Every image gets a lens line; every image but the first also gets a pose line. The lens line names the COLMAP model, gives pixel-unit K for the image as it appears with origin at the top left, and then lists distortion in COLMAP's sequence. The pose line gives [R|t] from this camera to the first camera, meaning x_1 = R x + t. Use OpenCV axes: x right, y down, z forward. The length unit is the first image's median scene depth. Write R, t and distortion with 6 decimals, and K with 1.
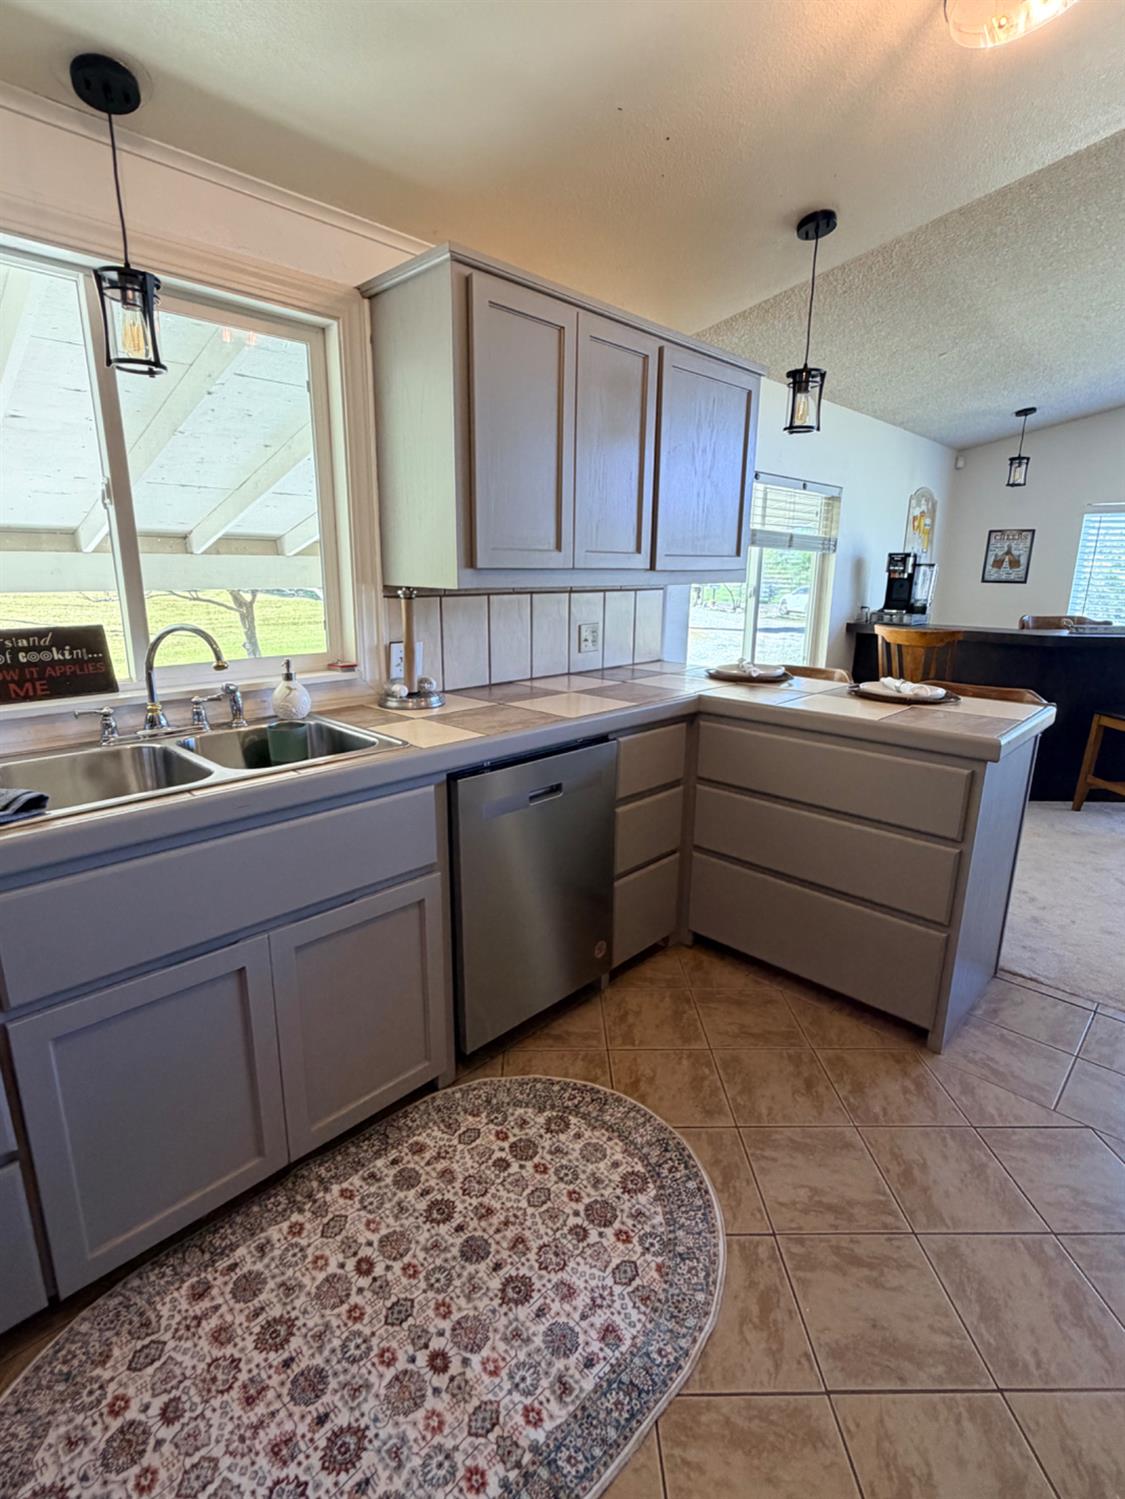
lens RADIAL K [[723.4, 0, 559.2], [0, 723.4, 743.4], [0, 0, 1]] dist [-0.001826, -0.000375]
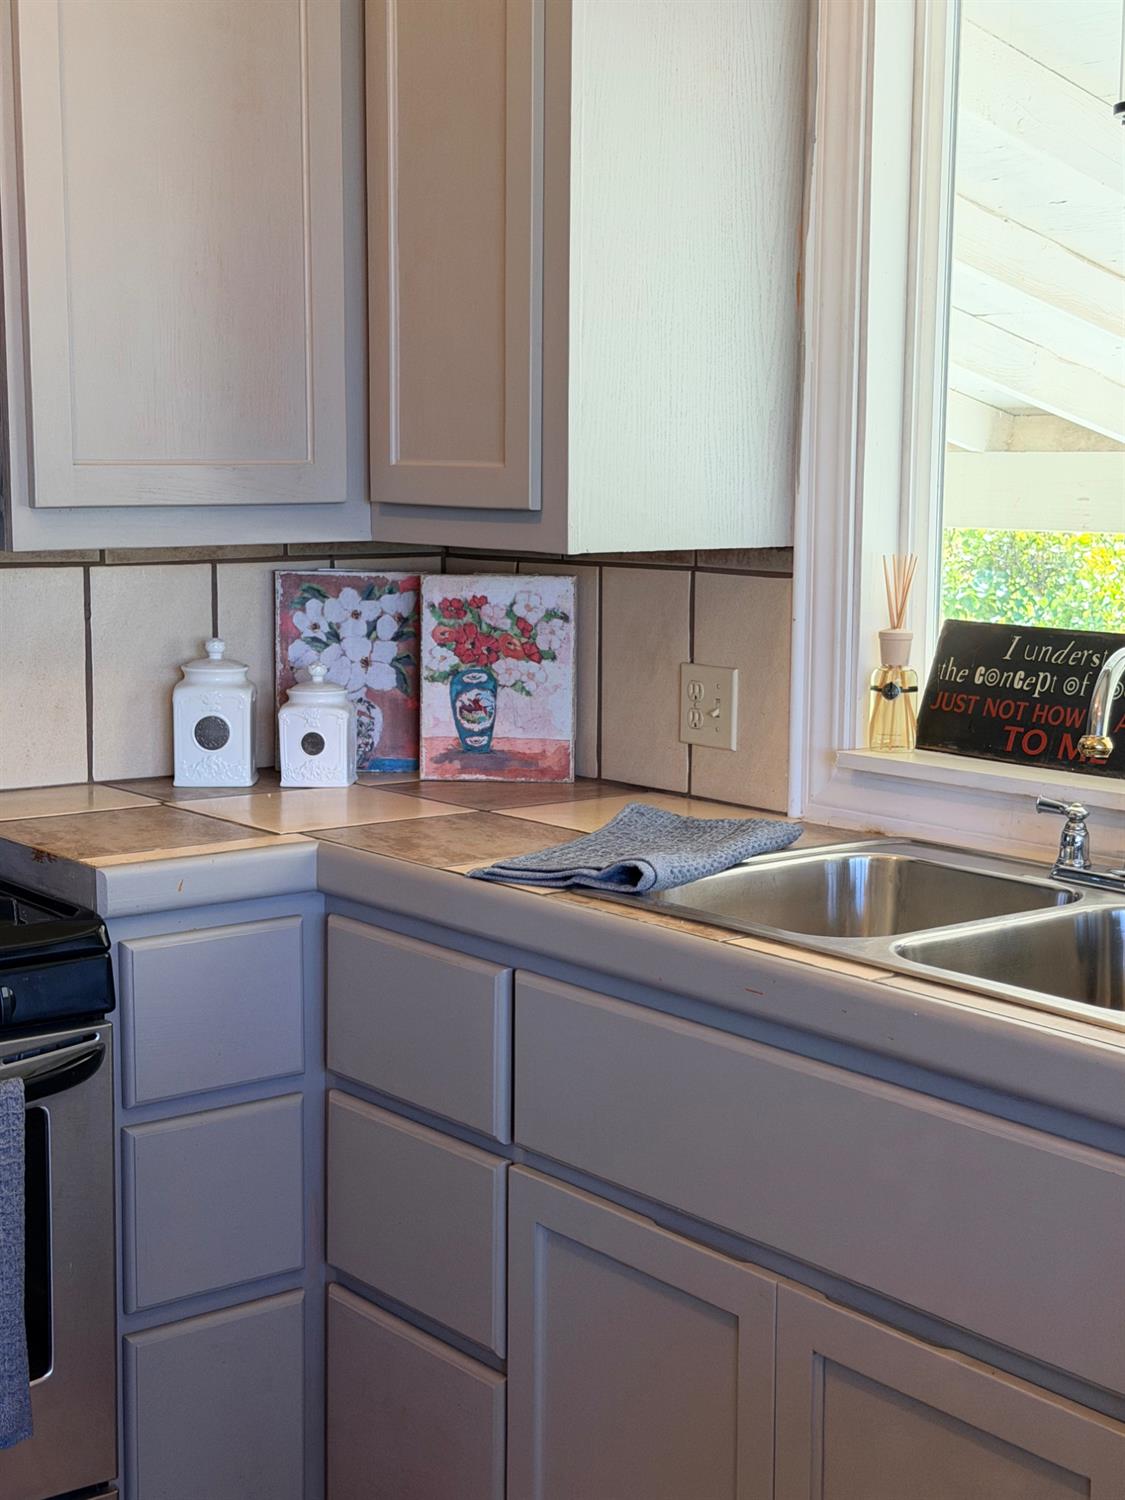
lens RADIAL K [[2277.2, 0, 562.5], [0, 2277.2, 750.0], [0, 0, 1]] dist [0.137123, -0.001062]
pose [[-0.141205, 0.122414, -0.982383, 0.896085], [-0.242758, 0.957747, 0.154237, -0.228445], [0.959755, 0.260260, -0.105522, 0.787542]]
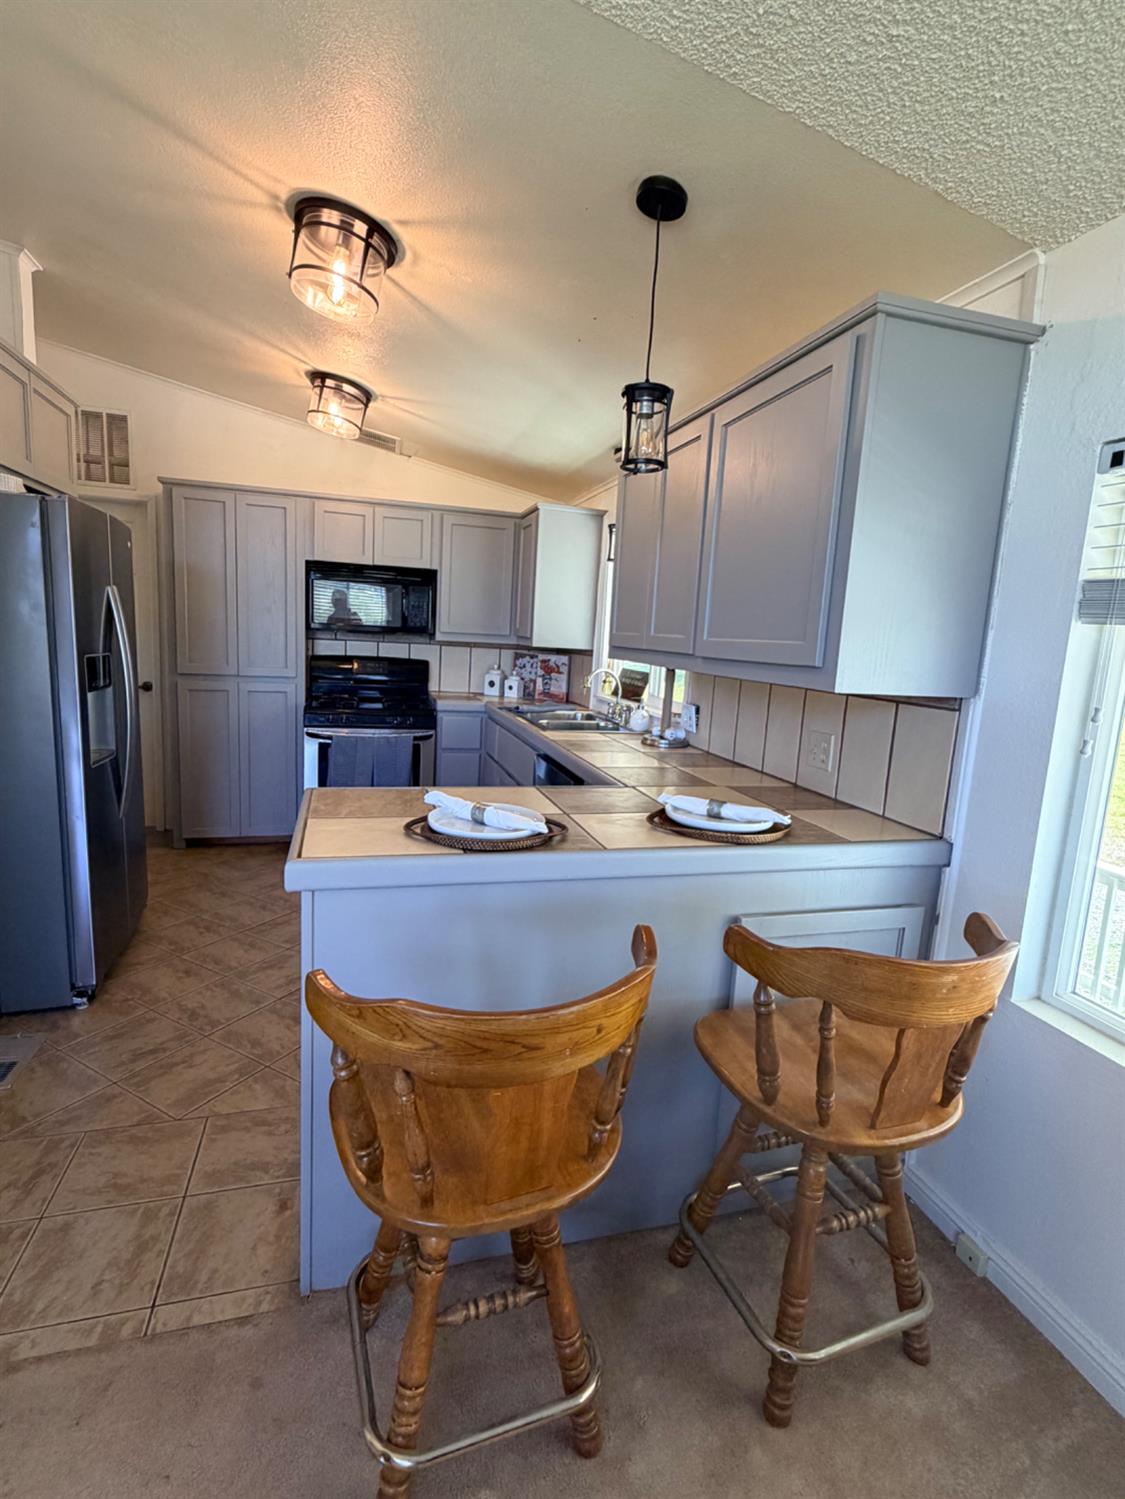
lens RADIAL K [[723.4, 0, 559.2], [0, 723.4, 743.4], [0, 0, 1]] dist [-0.001826, -0.000375]
pose [[-0.503449, 0.097471, -0.858510, 1.394400], [-0.263638, 0.928903, 0.260066, -0.468751], [0.822821, 0.357266, -0.441958, 1.851974]]
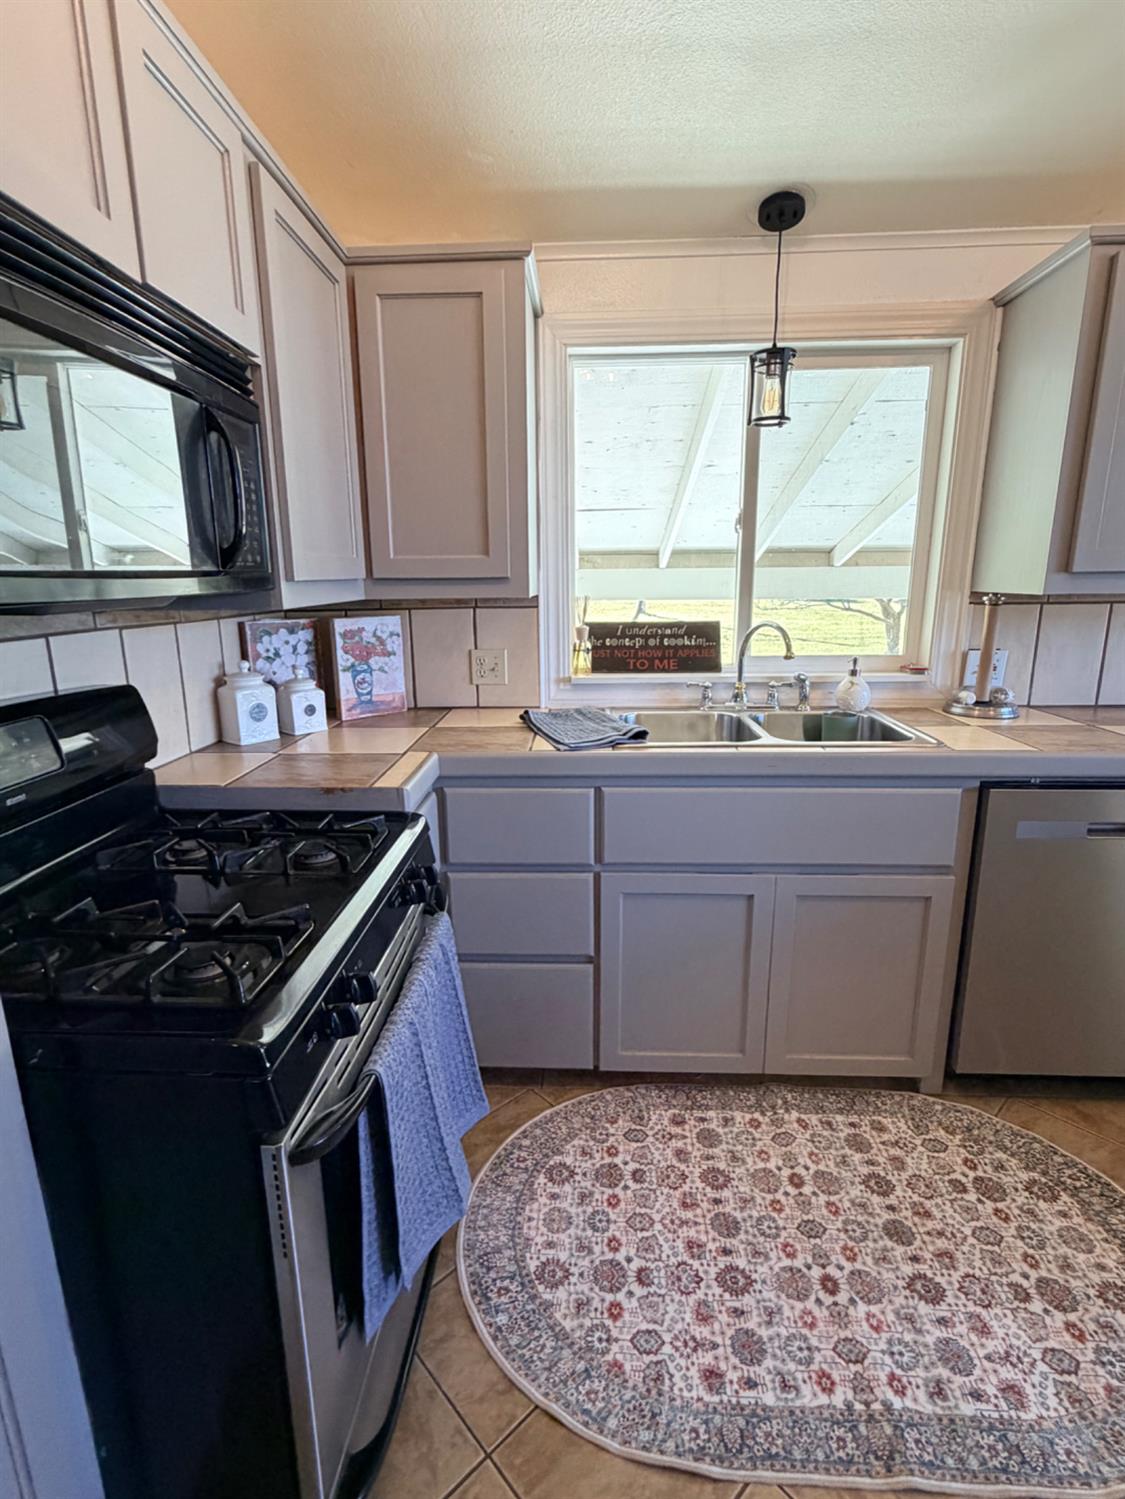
lens RADIAL K [[723.4, 0, 559.2], [0, 723.4, 743.4], [0, 0, 1]] dist [-0.001826, -0.000375]
pose [[0.662948, 0.151272, -0.733223, 0.180792], [-0.163185, 0.985023, 0.055677, 0.031080], [0.730664, 0.082740, 0.677705, -0.092207]]
